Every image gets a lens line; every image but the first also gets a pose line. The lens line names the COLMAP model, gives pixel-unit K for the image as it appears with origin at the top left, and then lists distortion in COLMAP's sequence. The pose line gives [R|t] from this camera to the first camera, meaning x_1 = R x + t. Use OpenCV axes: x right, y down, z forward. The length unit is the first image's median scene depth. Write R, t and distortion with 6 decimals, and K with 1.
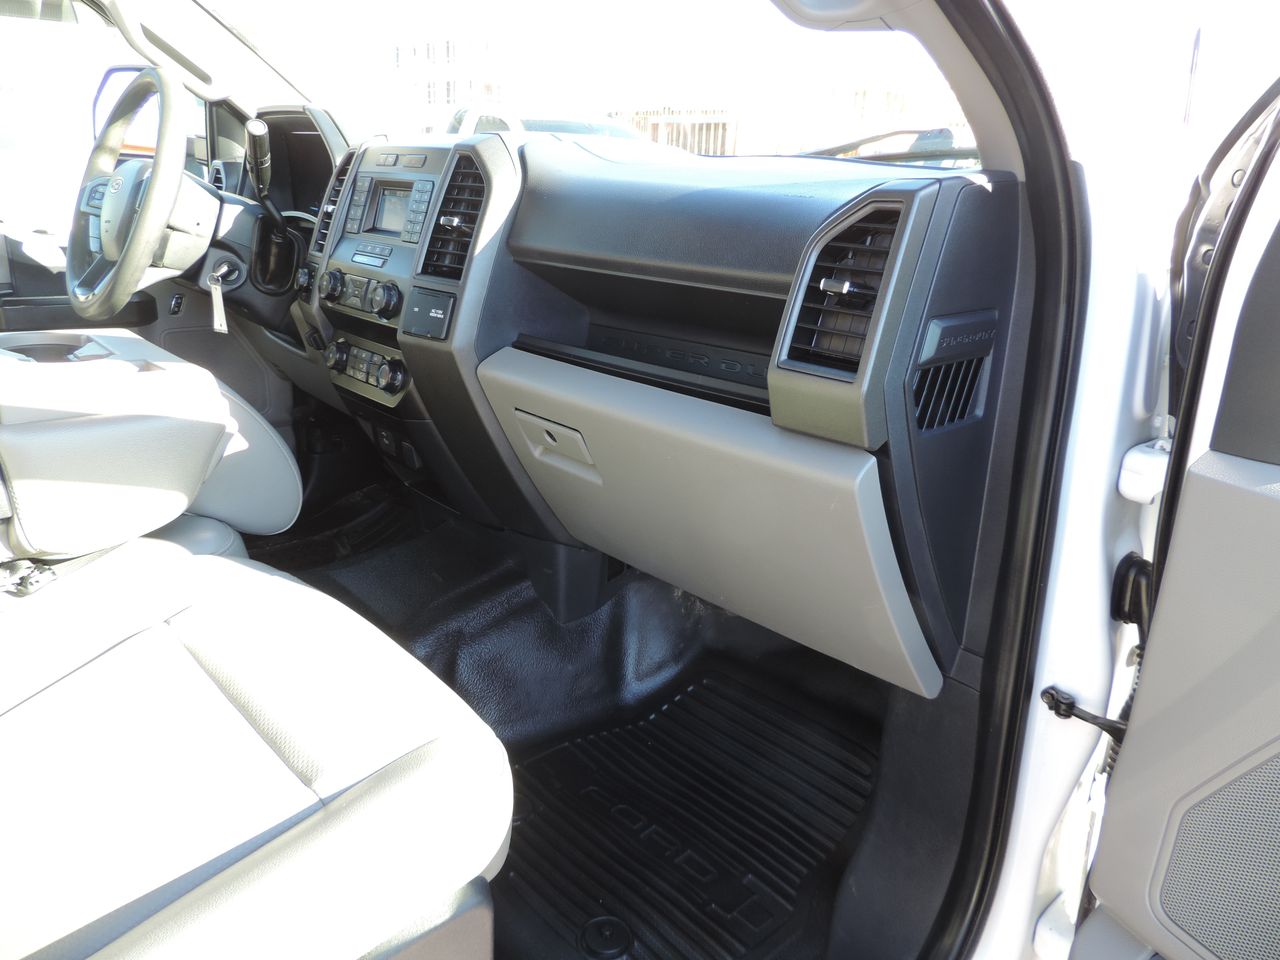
lens RADIAL K [[918.8, 0, 634.9], [0, 918.8, 484.0], [0, 0, 1]] dist [0.021484, -0.020786]
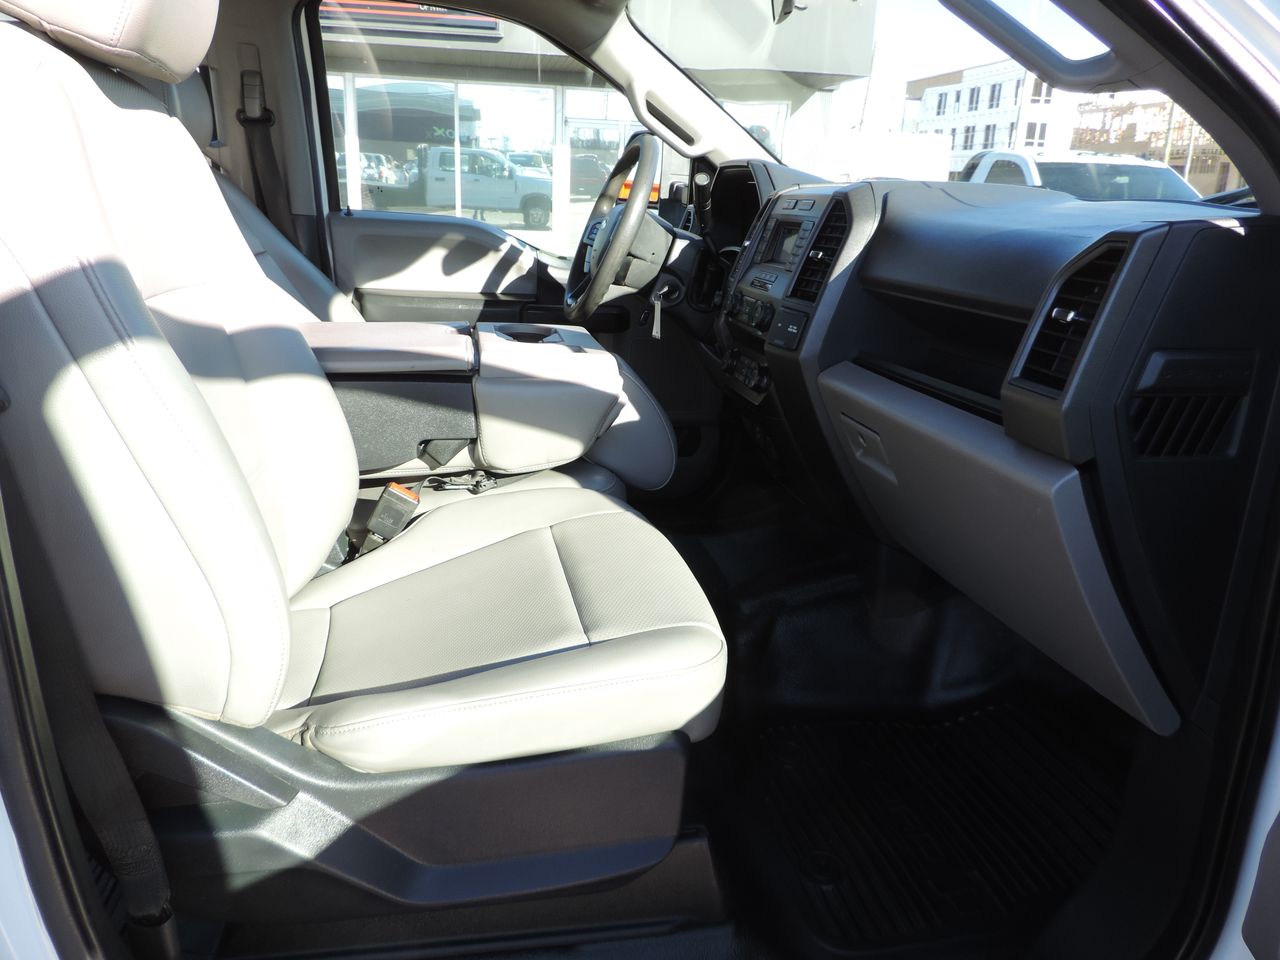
lens RADIAL K [[918.8, 0, 643.8], [0, 918.8, 477.2], [0, 0, 1]] dist [0.021484, -0.020786]
pose [[0.865790, 0.144090, -0.479214, 0.220107], [-0.167768, 0.985804, -0.006693, 0.047581], [0.471447, 0.086192, 0.877672, -0.137254]]
